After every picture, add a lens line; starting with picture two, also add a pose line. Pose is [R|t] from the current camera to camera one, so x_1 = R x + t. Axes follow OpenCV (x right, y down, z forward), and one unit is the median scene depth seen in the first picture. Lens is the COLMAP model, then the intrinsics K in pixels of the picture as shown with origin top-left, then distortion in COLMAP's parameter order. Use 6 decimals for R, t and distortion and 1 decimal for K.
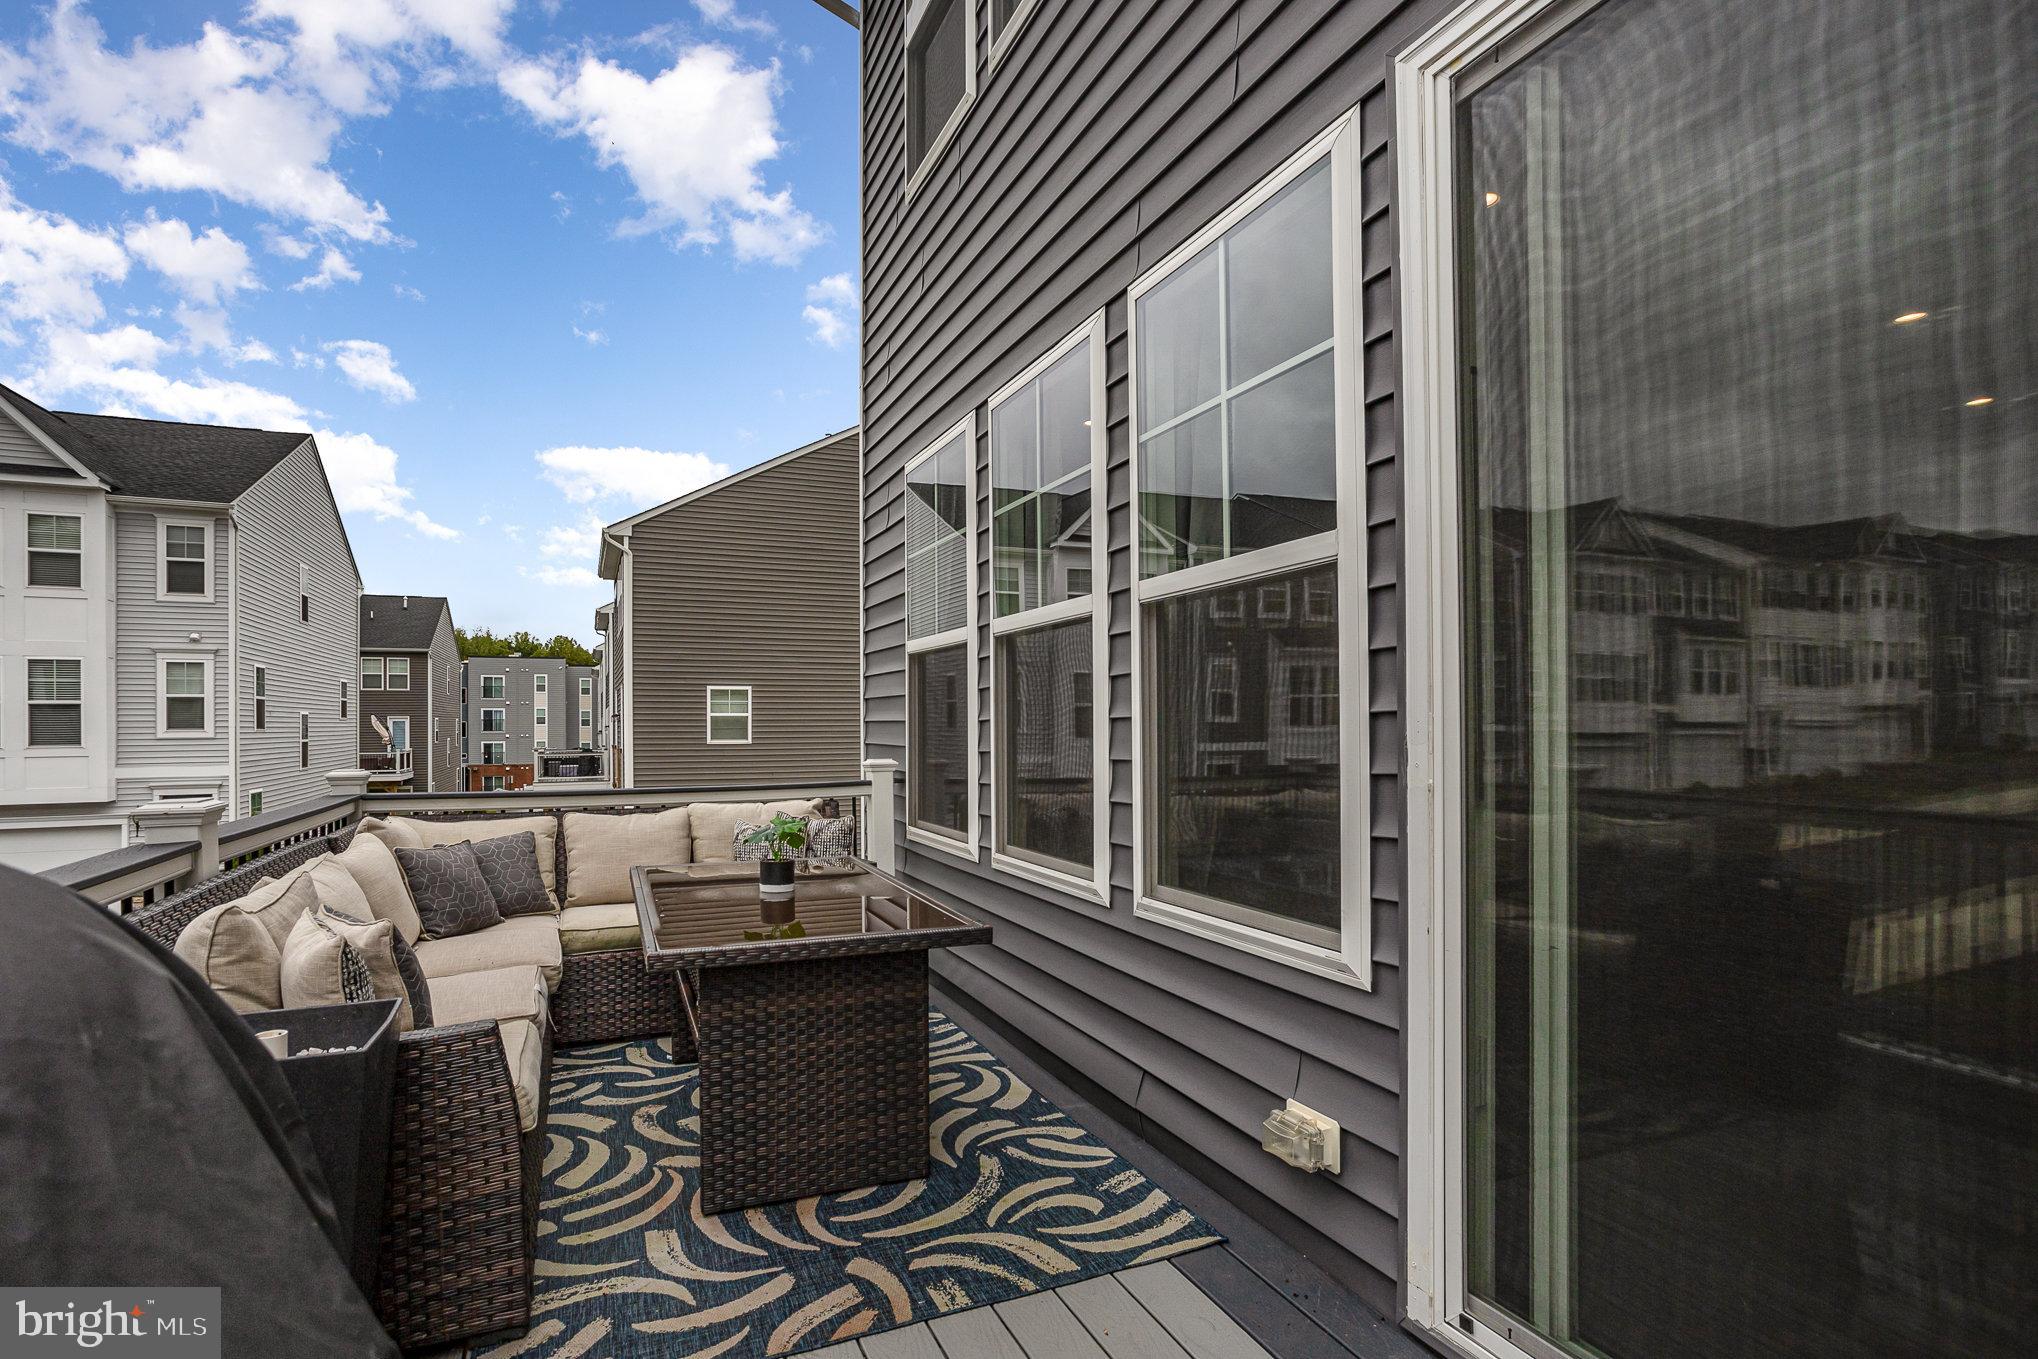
lens RADIAL K [[979.4, 0, 1005.3], [0, 979.4, 736.6], [0, 0, 1]] dist [-0.019710, 0.001258]
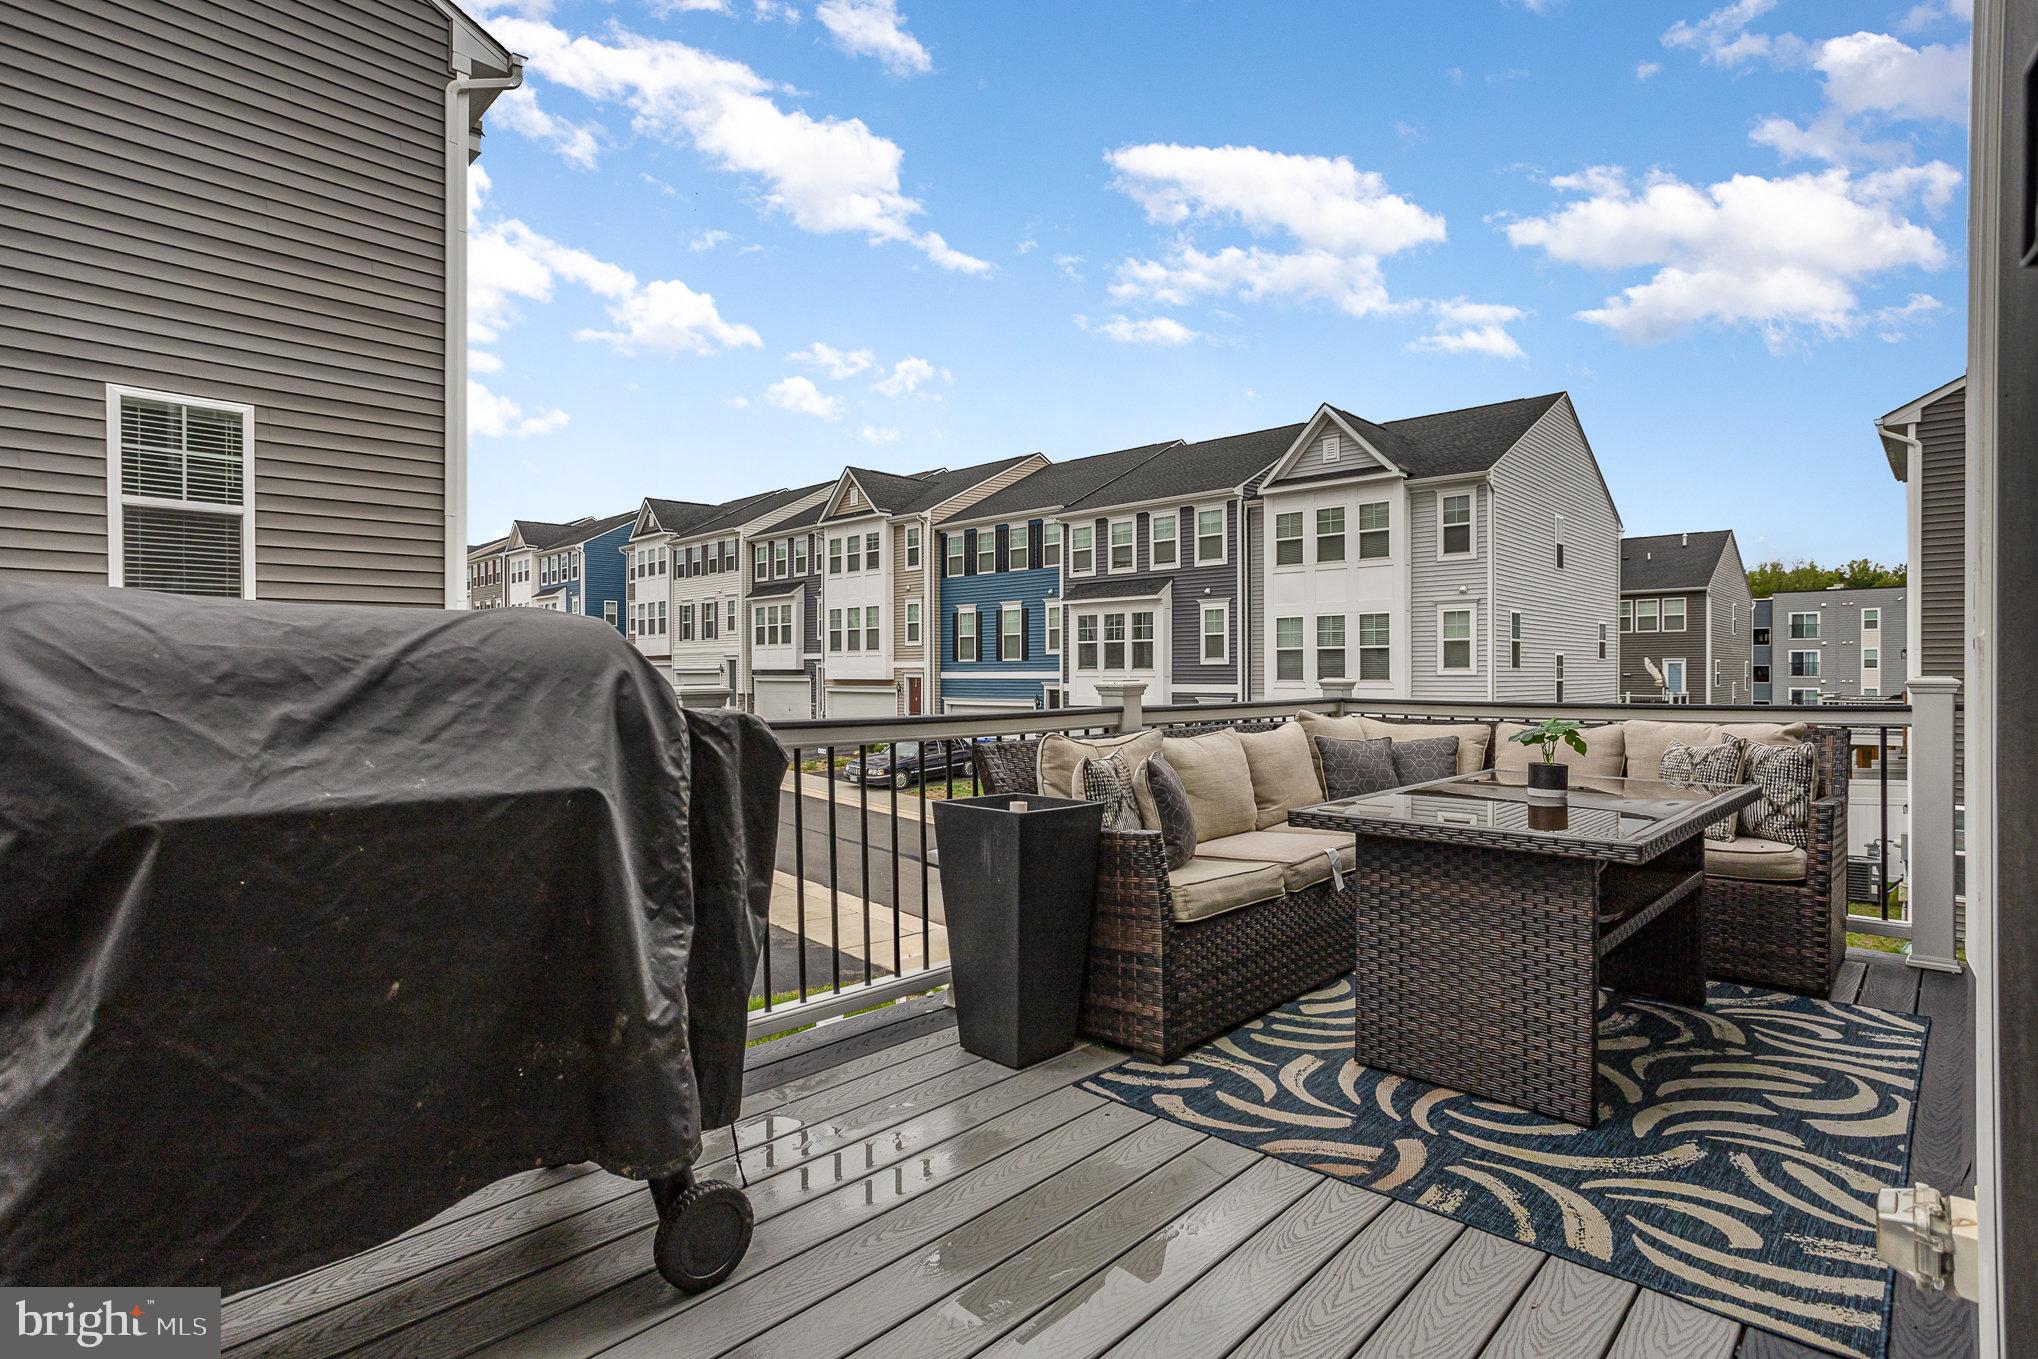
lens RADIAL K [[1003.6, 0, 1014.9], [0, 1003.6, 699.3], [0, 0, 1]] dist [-0.074773, 0.036651]
pose [[0.395057, 0.025071, -0.918314, 0.495000], [-0.007540, 0.999682, 0.024049, 0.053345], [0.918625, -0.002577, 0.395121, 0.188598]]
